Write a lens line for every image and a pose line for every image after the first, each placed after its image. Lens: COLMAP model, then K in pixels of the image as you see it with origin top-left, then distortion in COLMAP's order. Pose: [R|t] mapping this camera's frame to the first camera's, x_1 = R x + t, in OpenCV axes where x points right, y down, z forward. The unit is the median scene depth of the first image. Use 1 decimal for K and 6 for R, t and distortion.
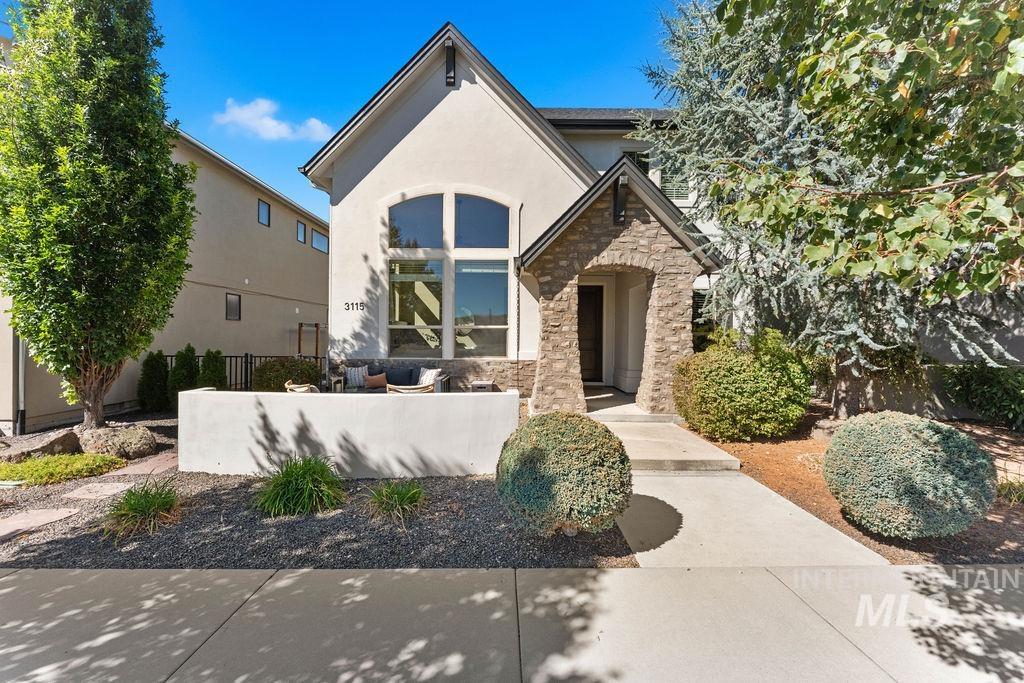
lens RADIAL K [[411.0, 0, 507.0], [0, 411.0, 338.2], [0, 0, 1]] dist [0.001486, -0.000113]
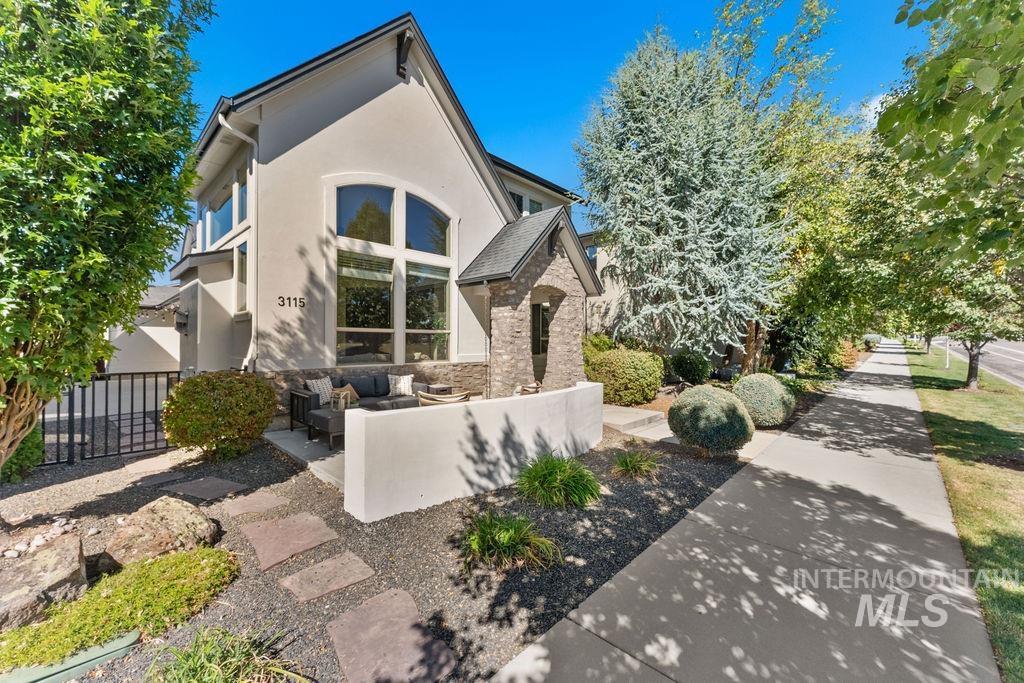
lens RADIAL K [[399.2, 0, 511.1], [0, 399.2, 346.3], [0, 0, 1]] dist [0.001976, 0.000020]
pose [[0.689925, -0.008233, 0.723834, -0.740307], [0.006566, 0.999965, 0.005116, 0.006052], [-0.723851, 0.001223, 0.689955, 0.211439]]
